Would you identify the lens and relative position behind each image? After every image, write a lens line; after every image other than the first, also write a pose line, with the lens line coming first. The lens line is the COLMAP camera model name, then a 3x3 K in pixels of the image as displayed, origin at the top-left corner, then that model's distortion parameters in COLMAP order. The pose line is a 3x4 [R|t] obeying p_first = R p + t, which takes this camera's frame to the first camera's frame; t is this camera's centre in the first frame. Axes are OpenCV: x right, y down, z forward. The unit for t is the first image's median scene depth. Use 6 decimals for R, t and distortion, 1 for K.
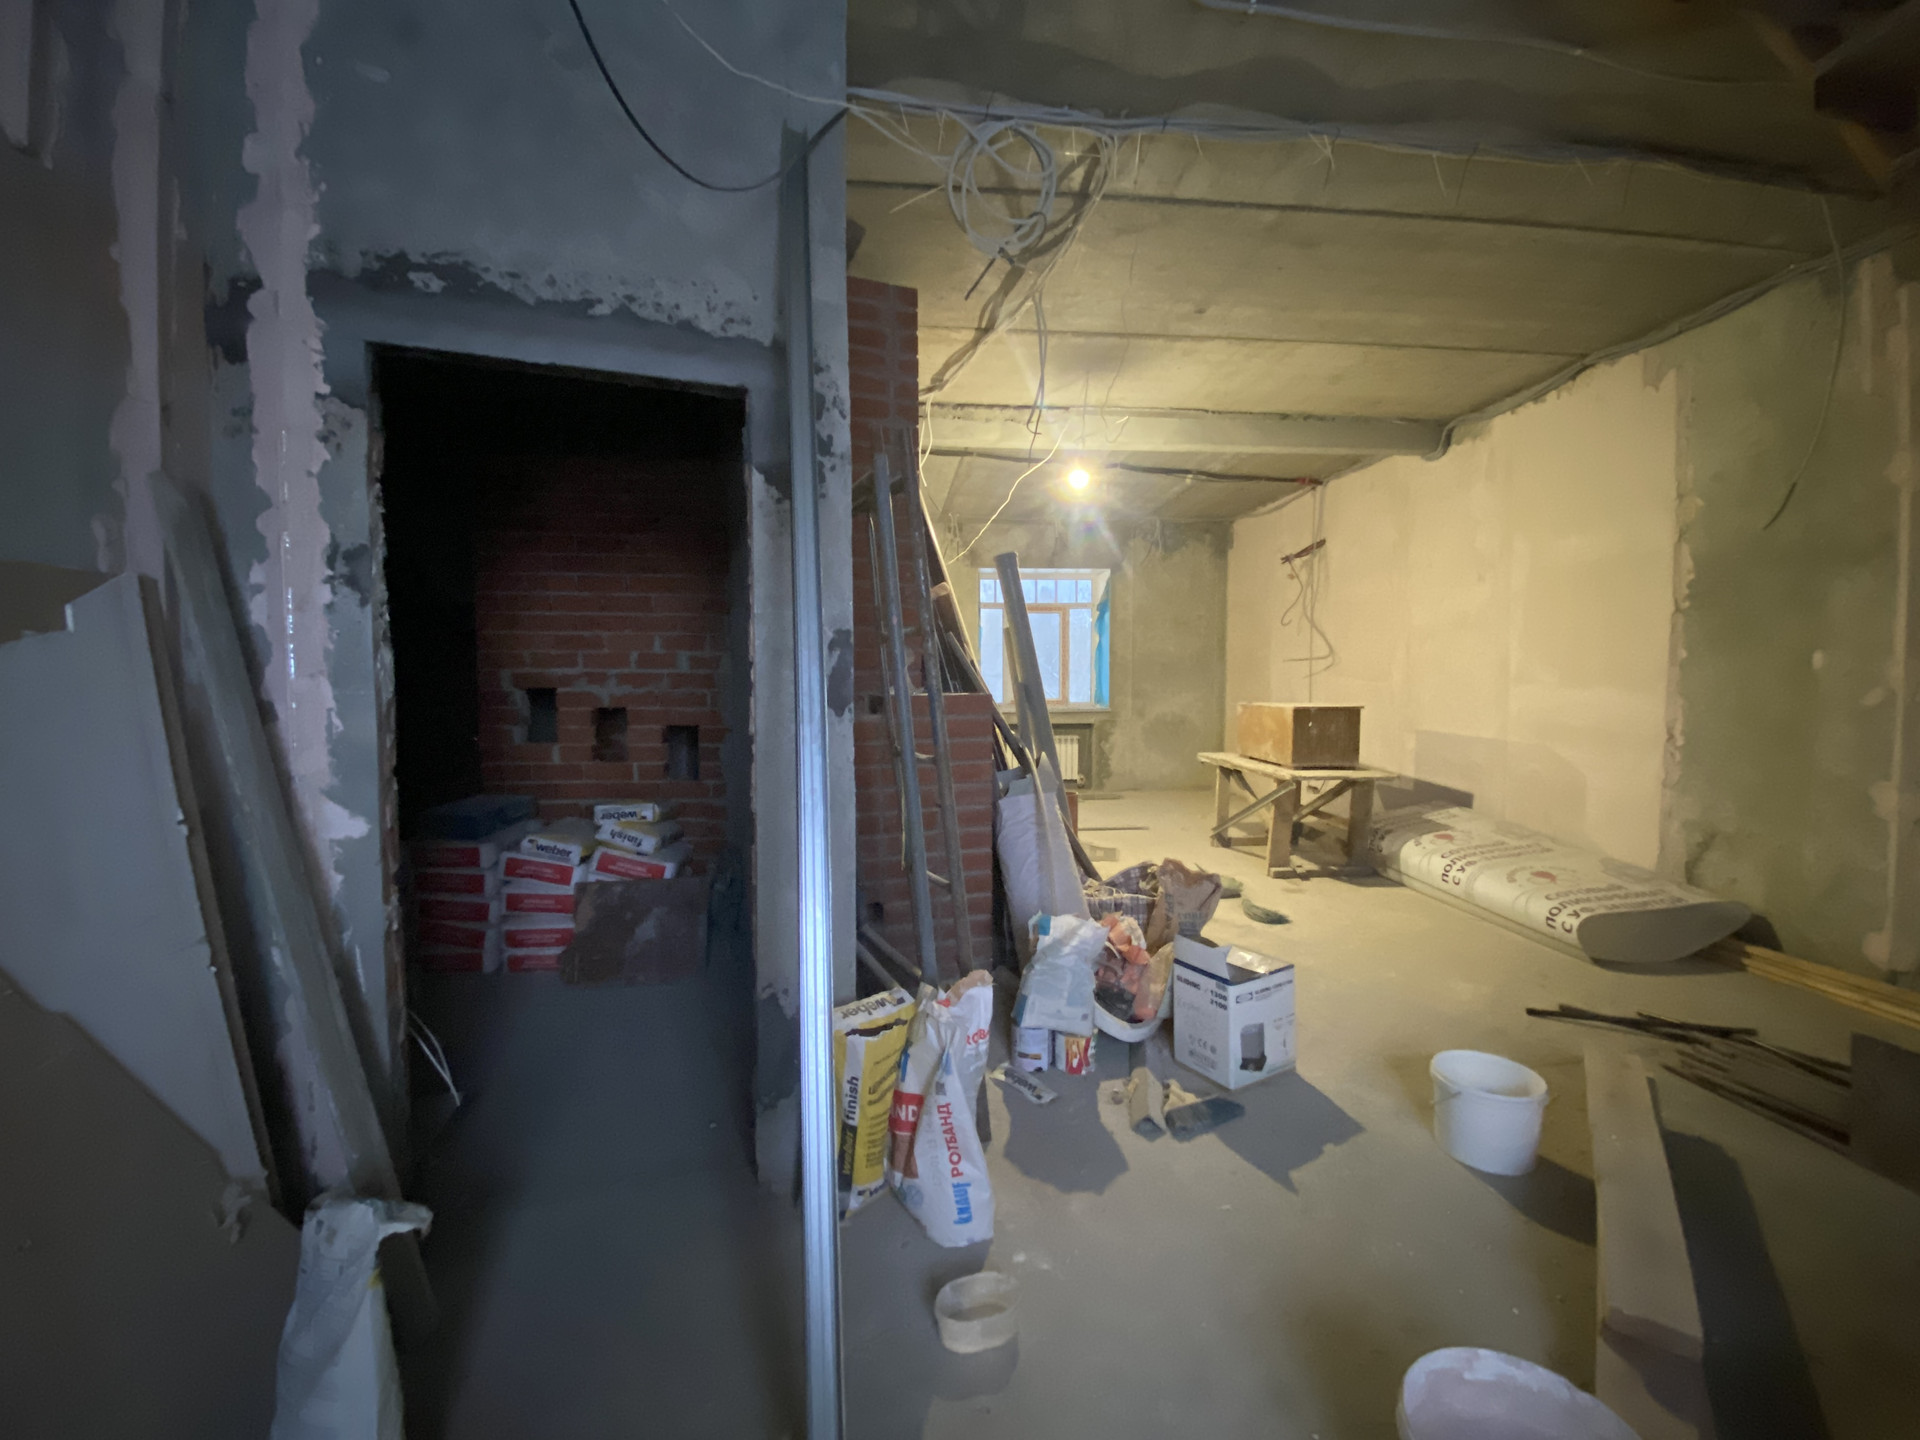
lens RADIAL K [[775.5, 0, 965.1], [0, 775.5, 726.7], [0, 0, 1]] dist [0.015056, -0.018236]
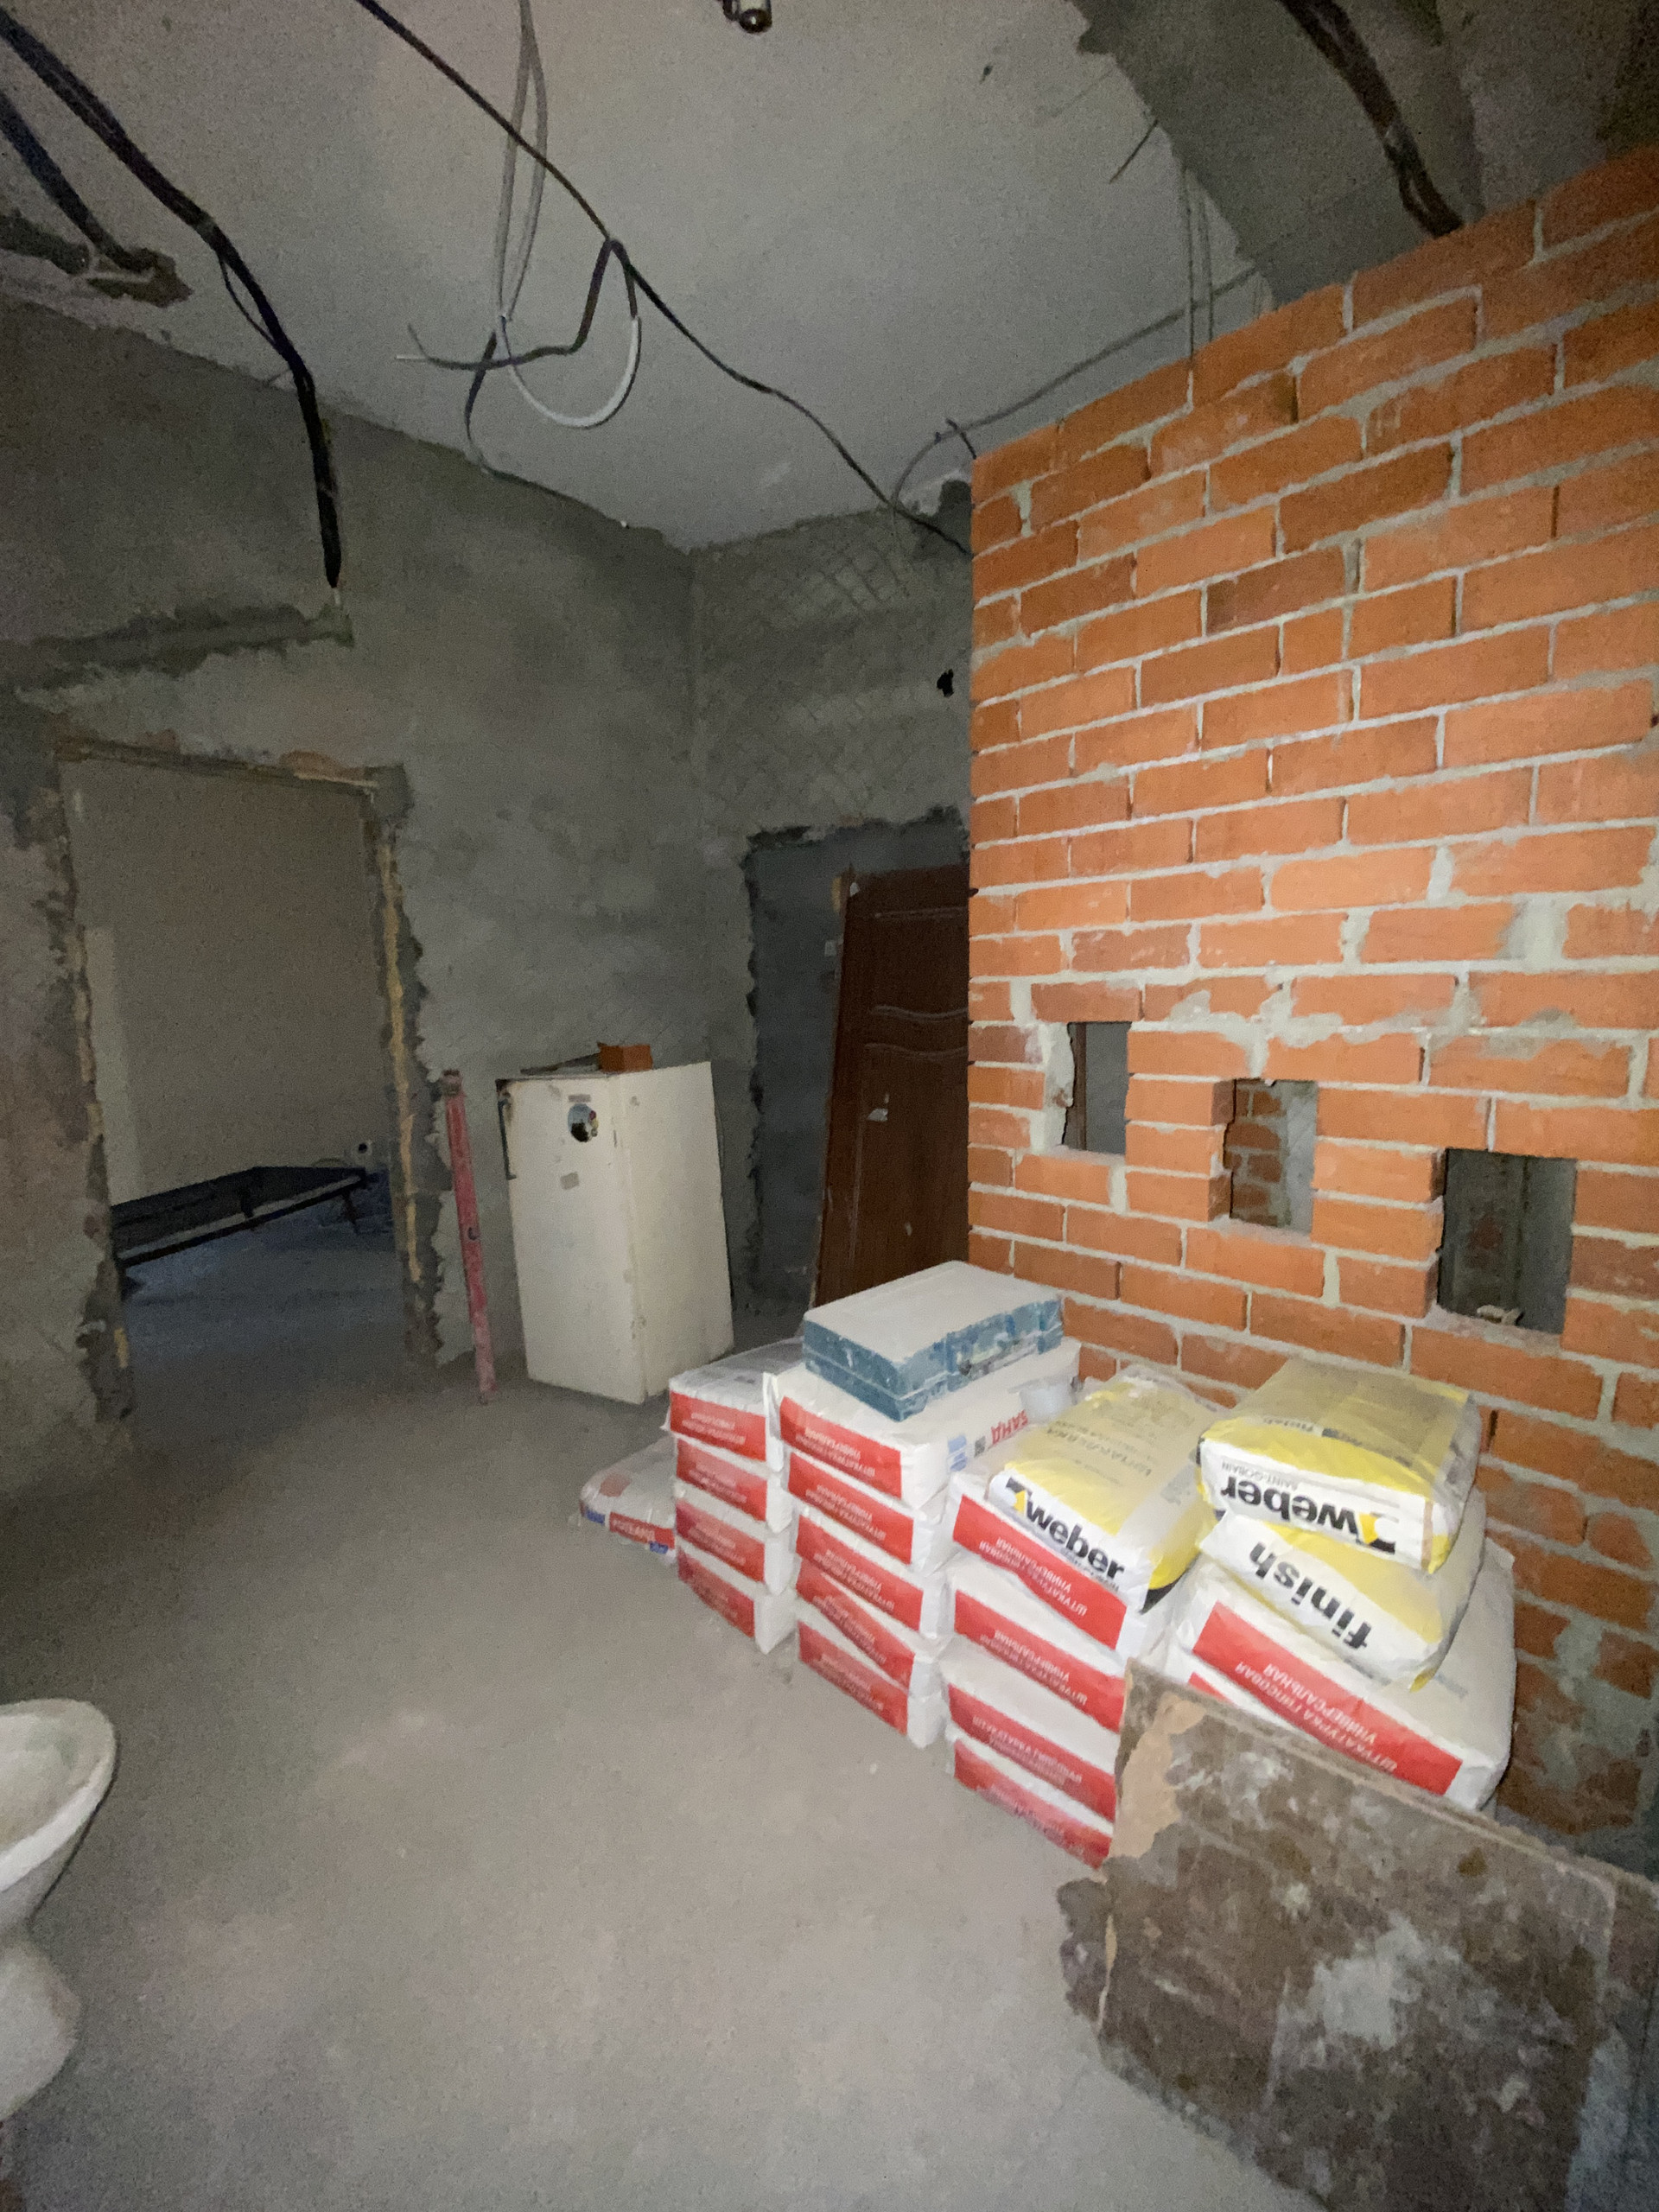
lens RADIAL K [[879.9, 0, 838.8], [0, 879.9, 1110.6], [0, 0, 1]] dist [0.017015, -0.023069]
pose [[0.661489, 0.087217, -0.744866, -0.224249], [-0.030885, 0.995540, 0.089141, -0.030998], [0.749318, -0.035961, 0.661233, 0.462262]]
